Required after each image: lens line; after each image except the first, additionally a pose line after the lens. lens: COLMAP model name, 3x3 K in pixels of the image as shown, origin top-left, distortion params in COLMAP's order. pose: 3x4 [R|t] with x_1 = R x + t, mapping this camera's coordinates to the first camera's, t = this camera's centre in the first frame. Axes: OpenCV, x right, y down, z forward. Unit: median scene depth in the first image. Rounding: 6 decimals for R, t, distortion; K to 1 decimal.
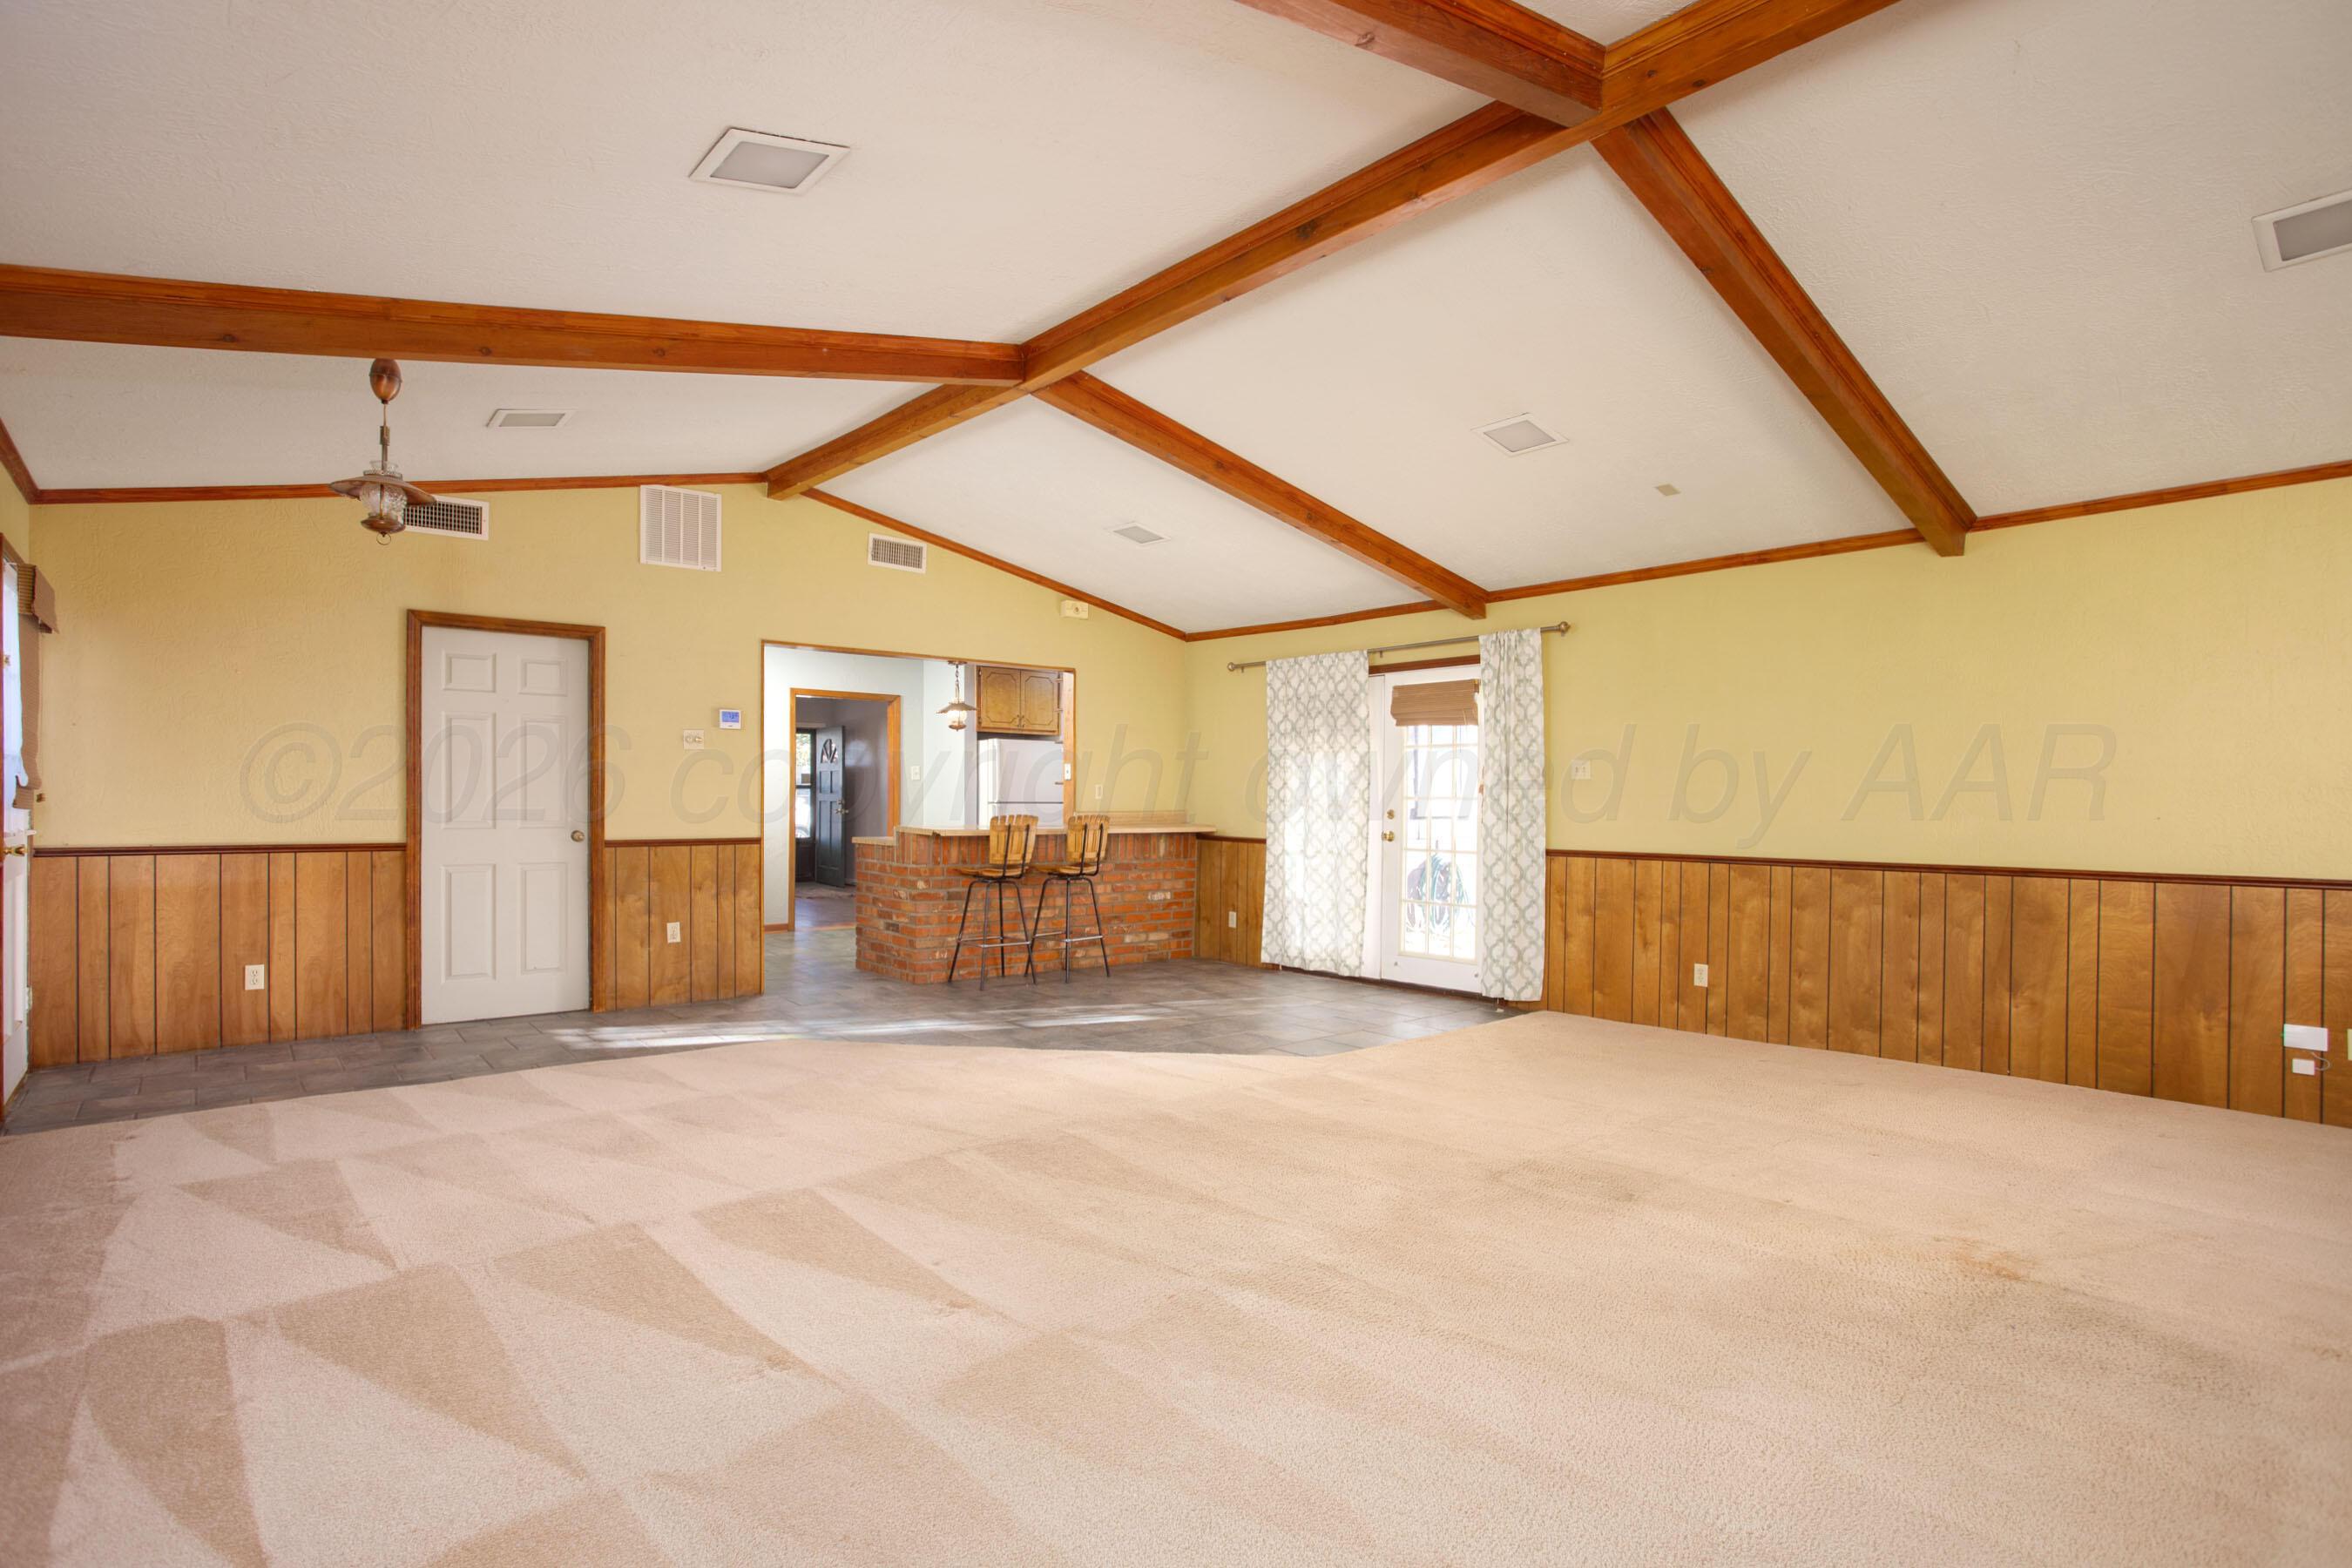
lens RADIAL K [[1211.6, 0, 1178.6], [0, 1211.6, 811.4], [0, 0, 1]] dist [0.001012, 0.001471]
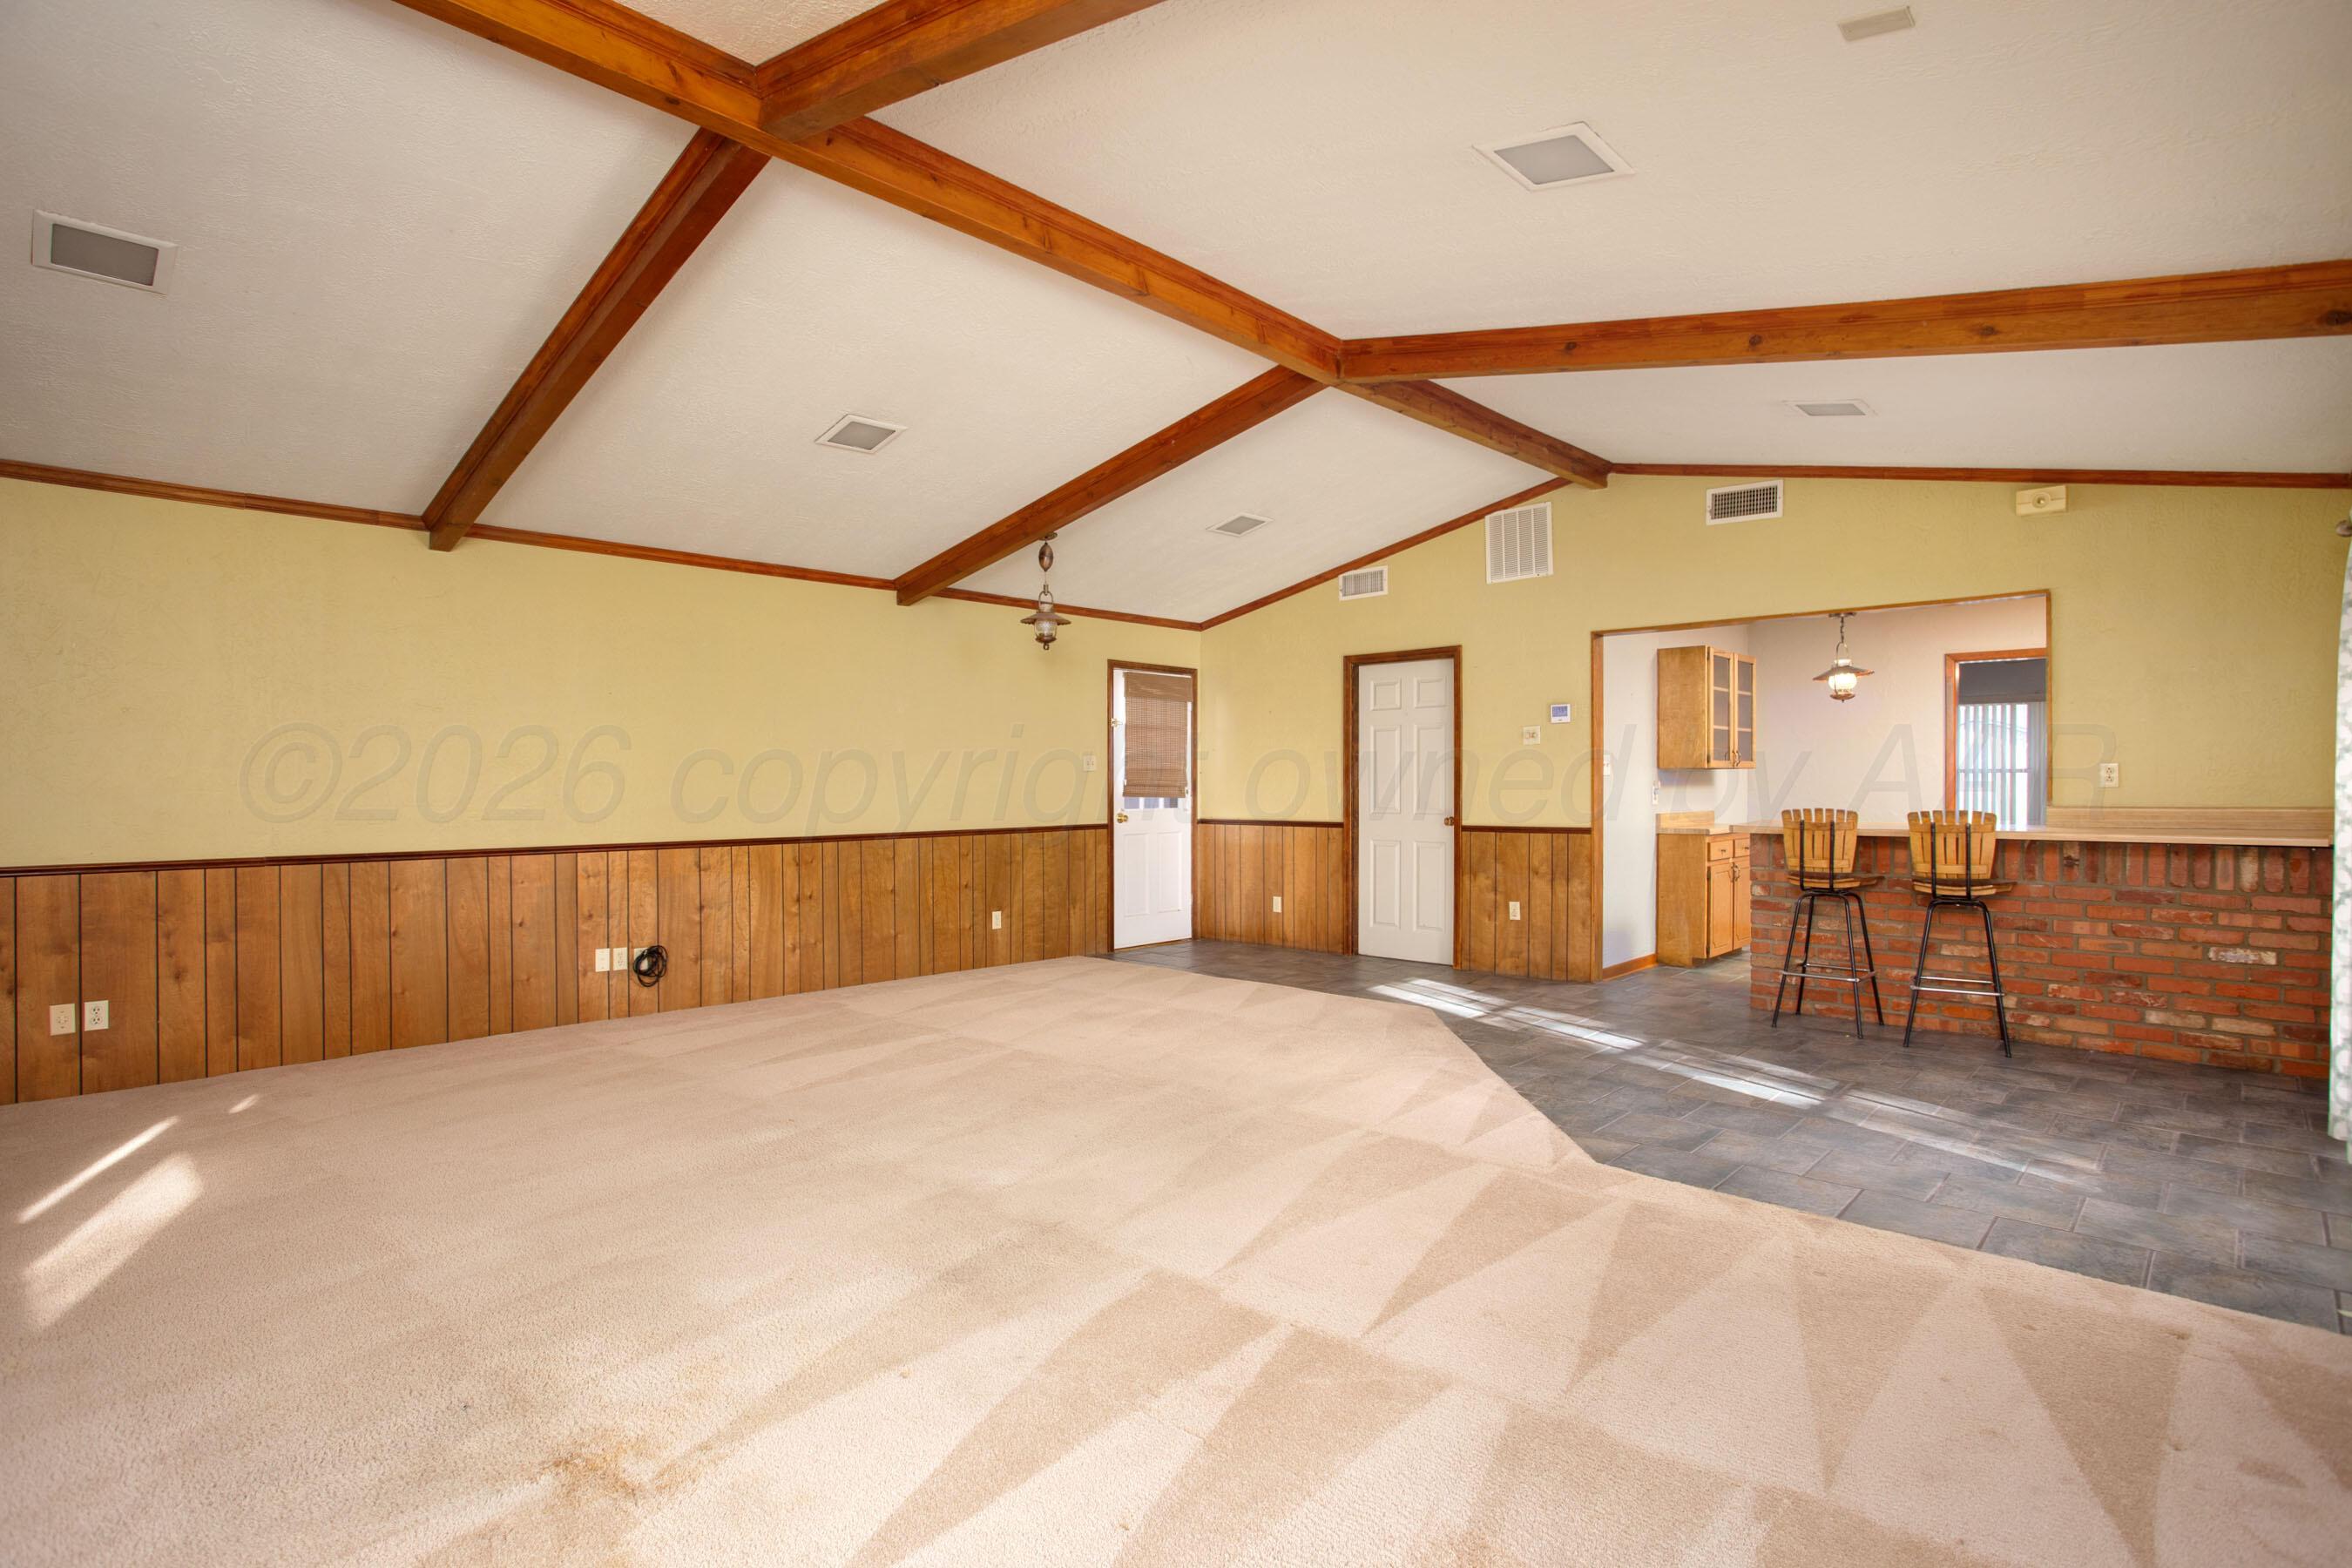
lens RADIAL K [[1211.6, 0, 1178.6], [0, 1211.6, 811.4], [0, 0, 1]] dist [0.001012, 0.001471]
pose [[0.113692, 0.012734, -0.993434, 0.652796], [-0.008446, 0.999894, 0.011850, -0.001345], [0.993480, 0.007044, 0.113788, 0.574012]]
